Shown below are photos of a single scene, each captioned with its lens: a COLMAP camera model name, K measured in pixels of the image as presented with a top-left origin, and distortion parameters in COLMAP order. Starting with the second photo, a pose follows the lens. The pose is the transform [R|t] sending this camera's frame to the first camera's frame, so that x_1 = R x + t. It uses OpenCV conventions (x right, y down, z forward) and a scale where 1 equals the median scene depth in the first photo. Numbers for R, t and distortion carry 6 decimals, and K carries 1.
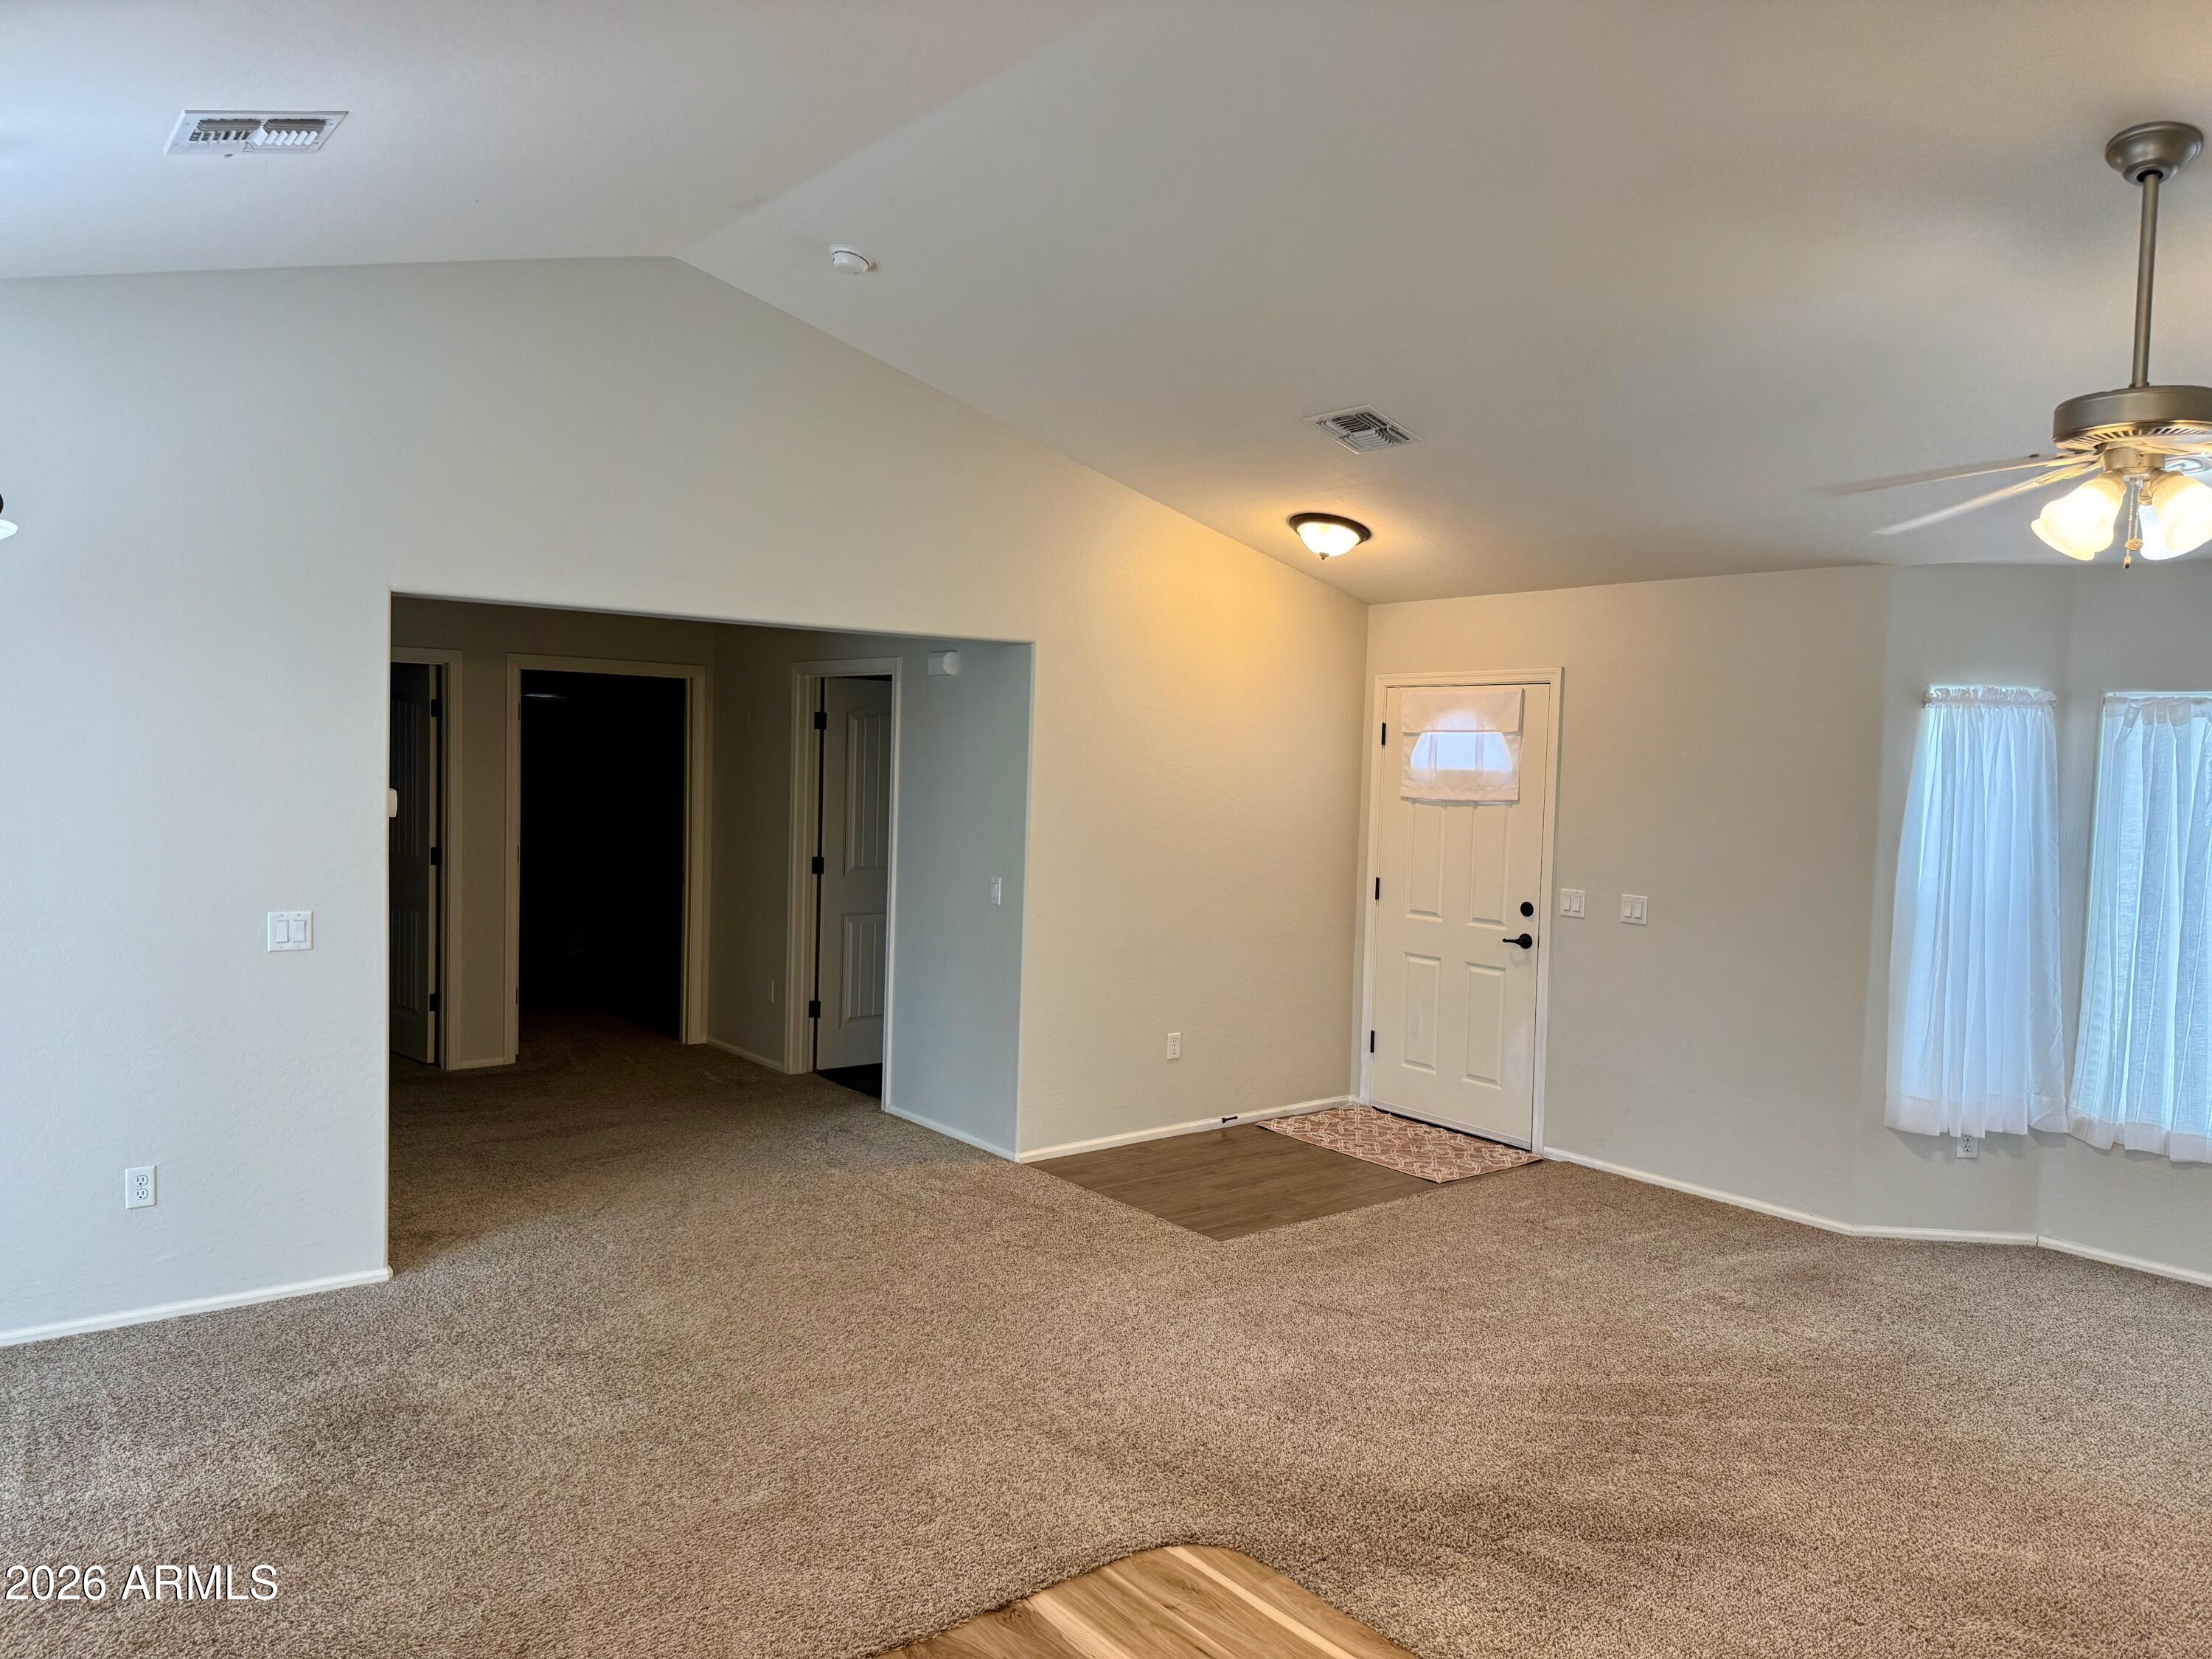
lens RADIAL K [[1552.3, 0, 1112.0], [0, 1552.3, 872.9], [0, 0, 1]] dist [0.009199, 0.000678]
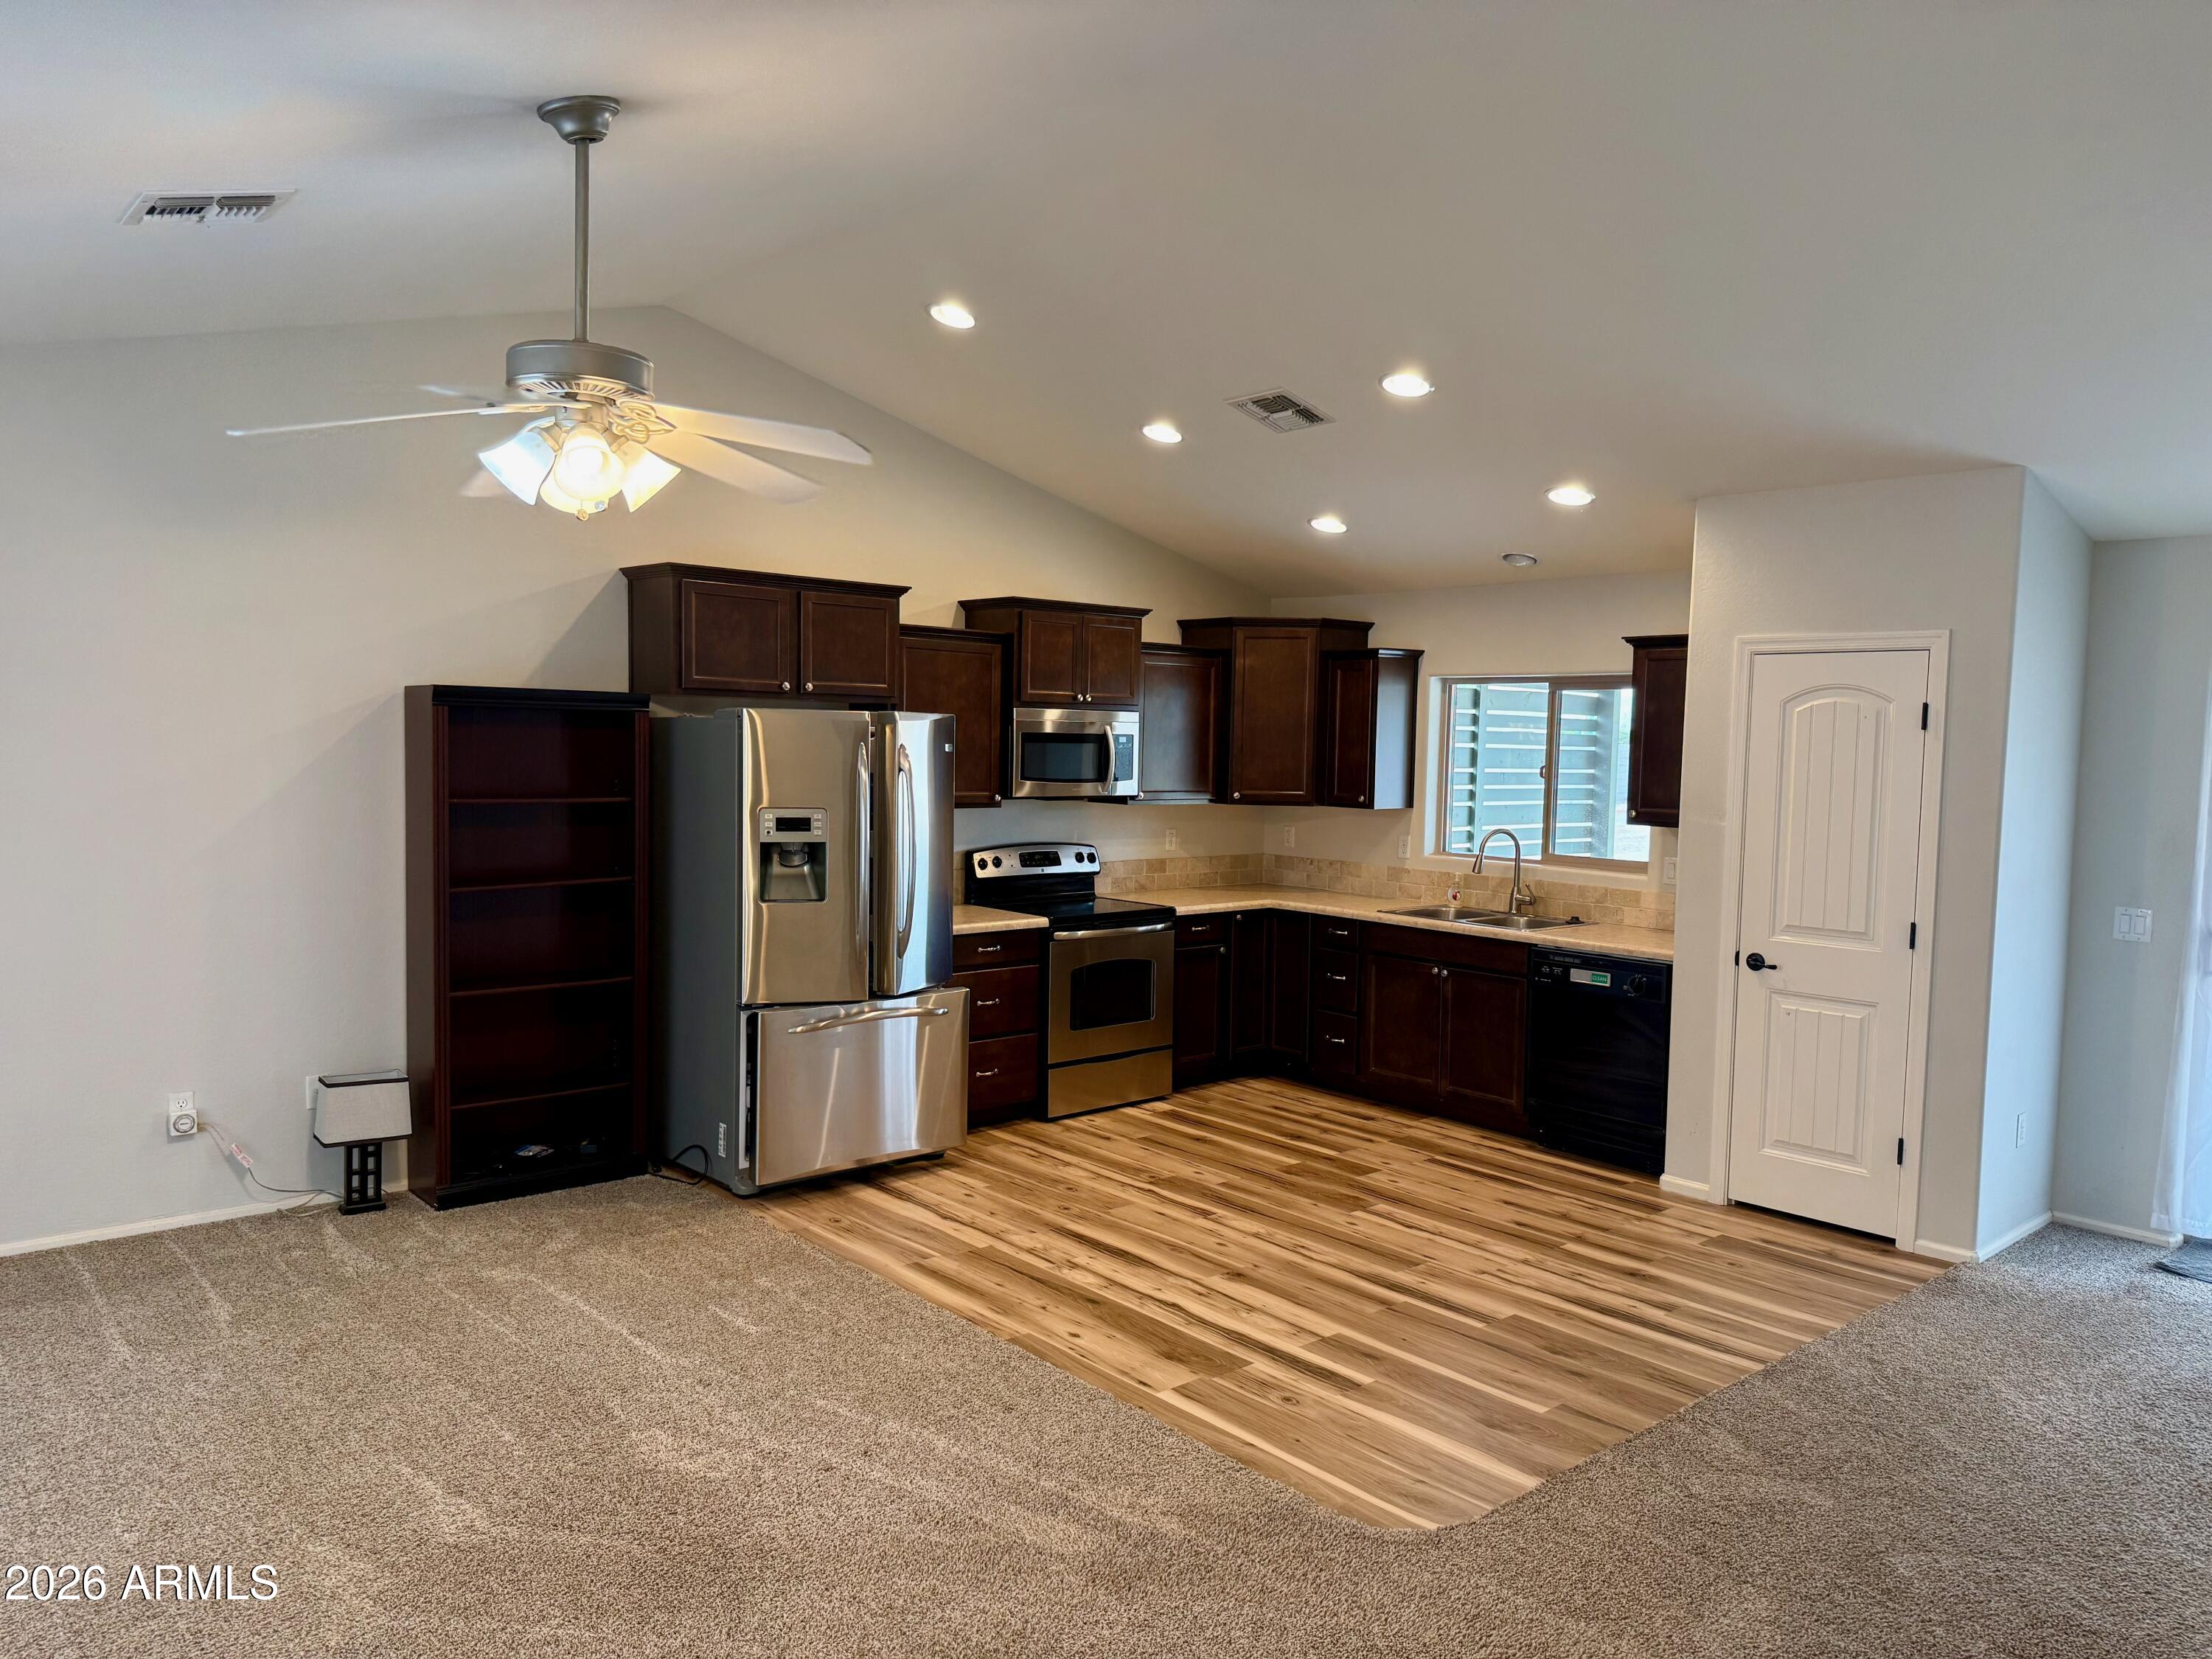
lens RADIAL K [[1520.2, 0, 1106.0], [0, 1520.2, 829.5], [0, 0, 1]] dist [0.020056, 0.000485]
pose [[-0.997496, -0.047062, -0.052789, 0.238048], [-0.053752, 0.989595, 0.133462, -0.095085], [0.045959, 0.135965, -0.989647, 1.385386]]
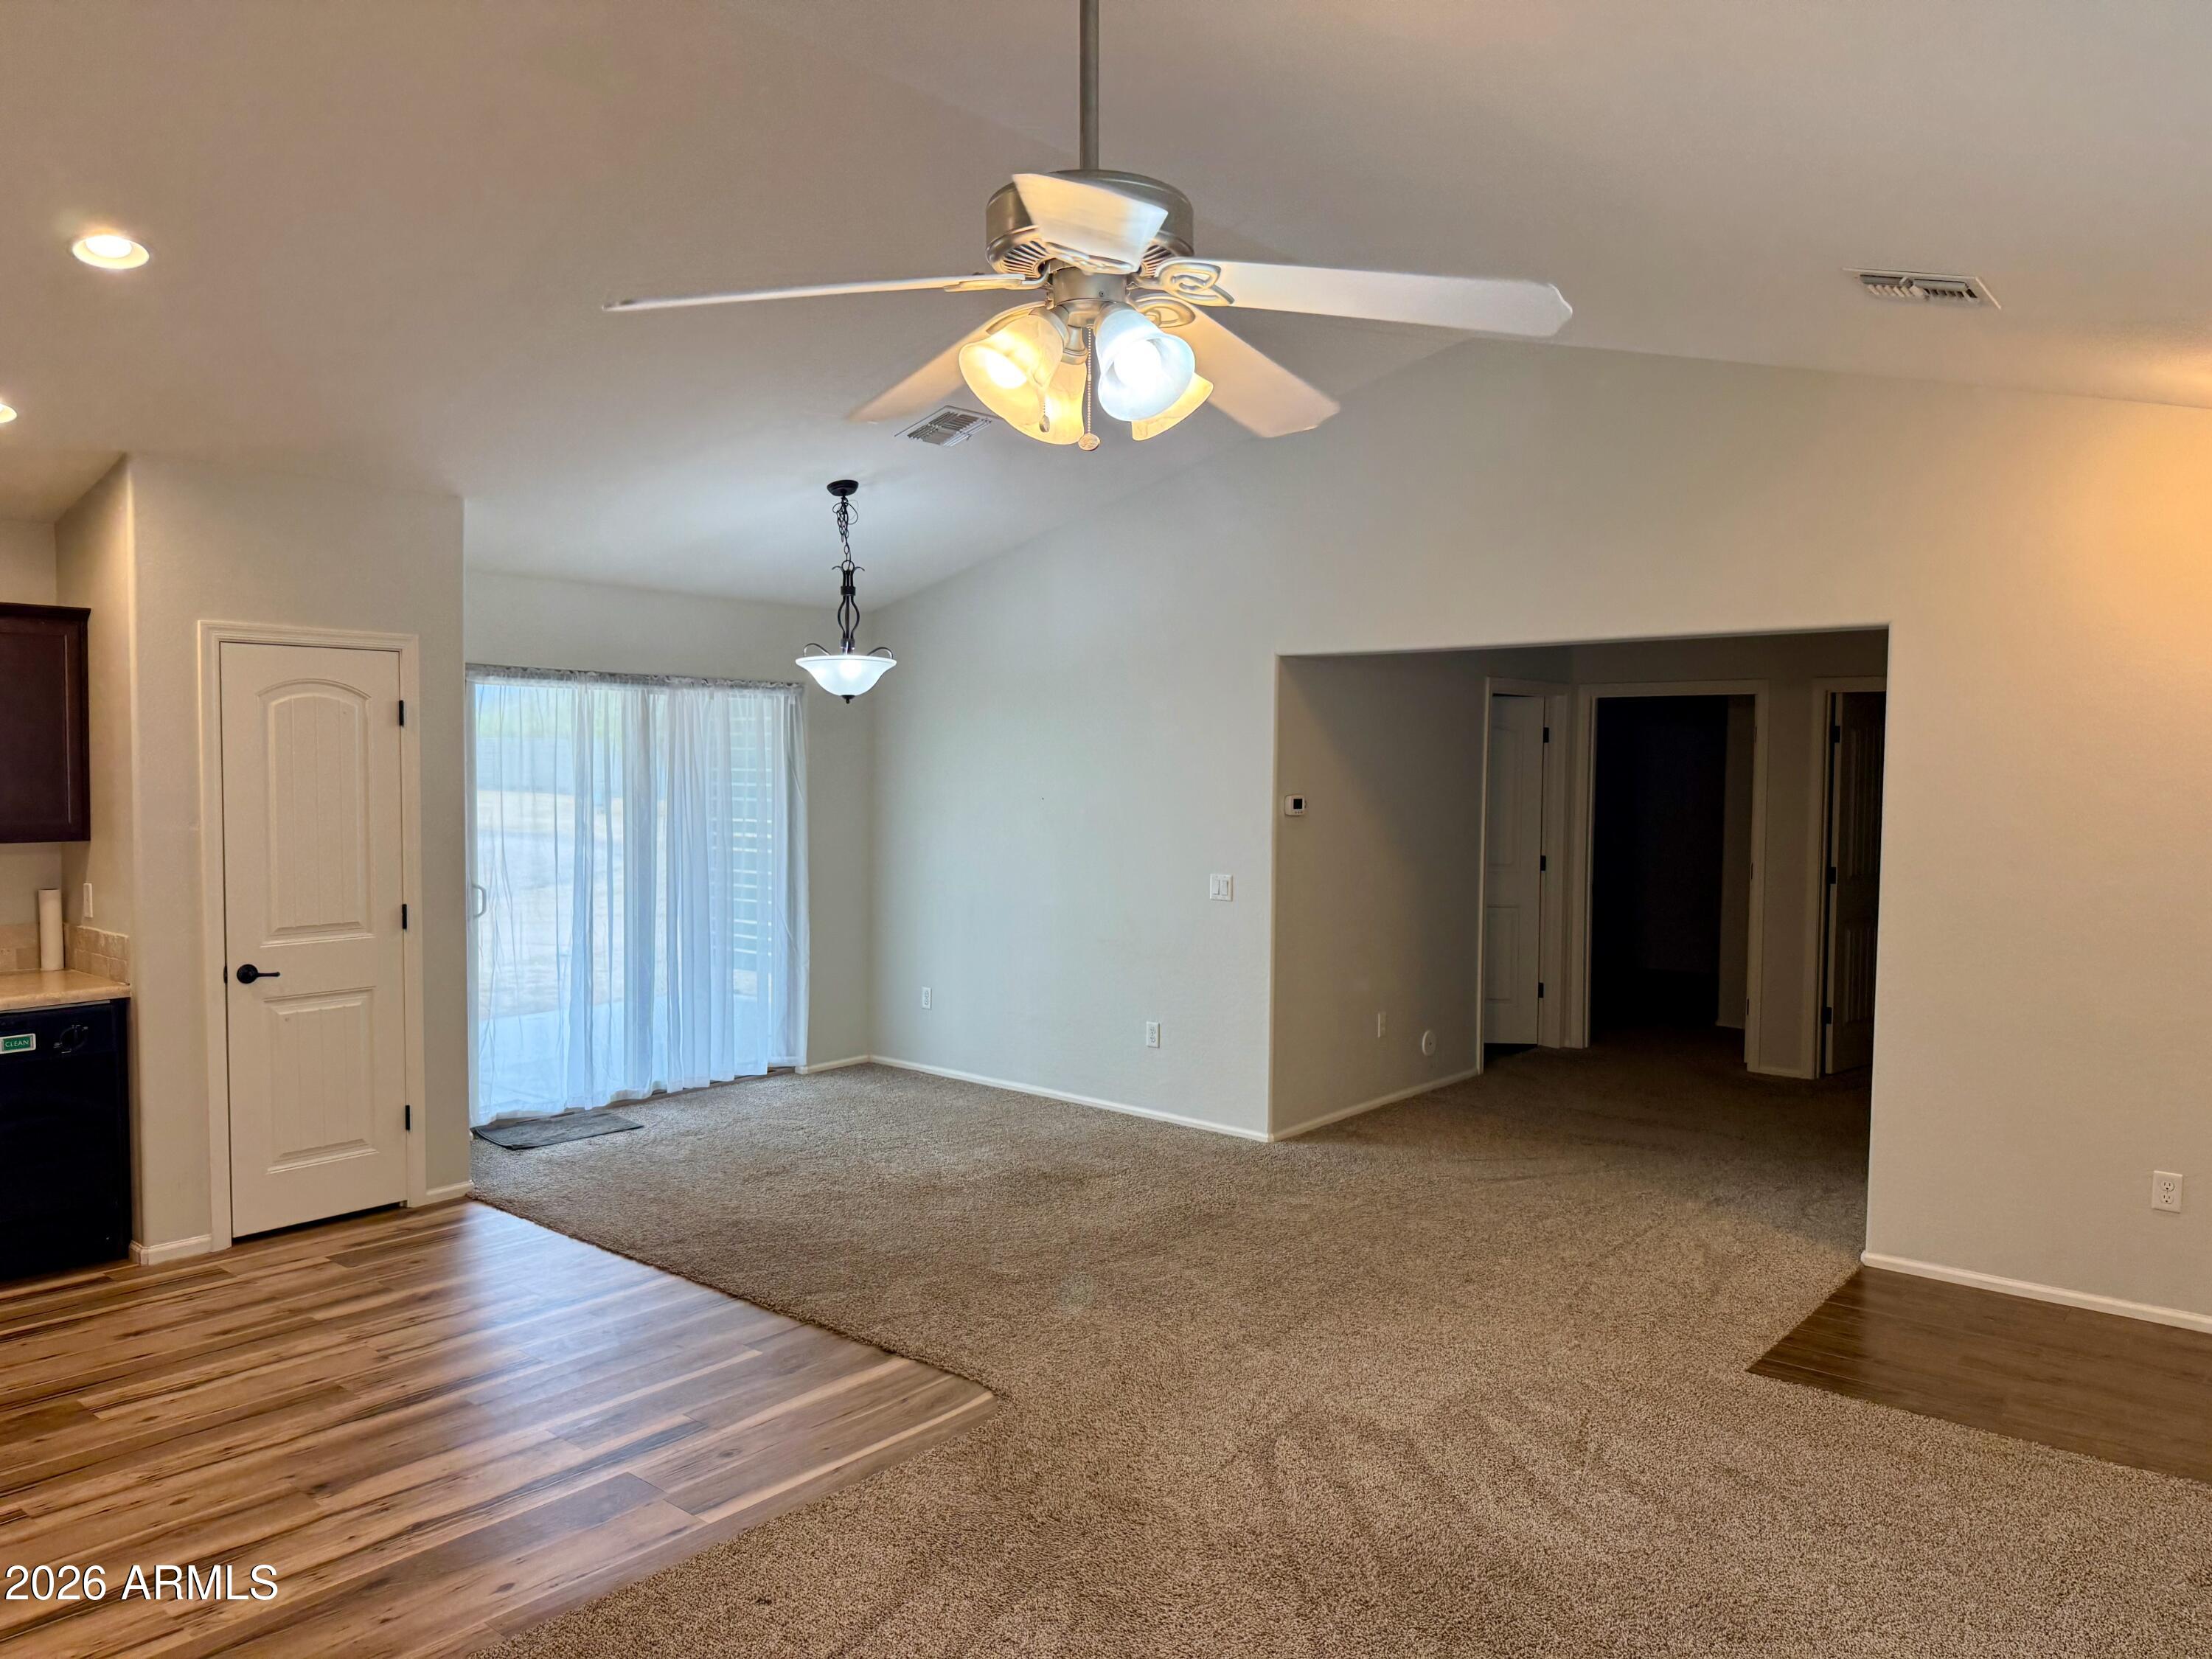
lens RADIAL K [[1520.2, 0, 1106.0], [0, 1520.2, 829.5], [0, 0, 1]] dist [0.020056, 0.000485]
pose [[0.186256, 0.017732, -0.982341, 0.892559], [-0.078072, 0.996943, 0.003193, -0.014247], [0.979394, 0.076099, 0.187071, 0.606727]]
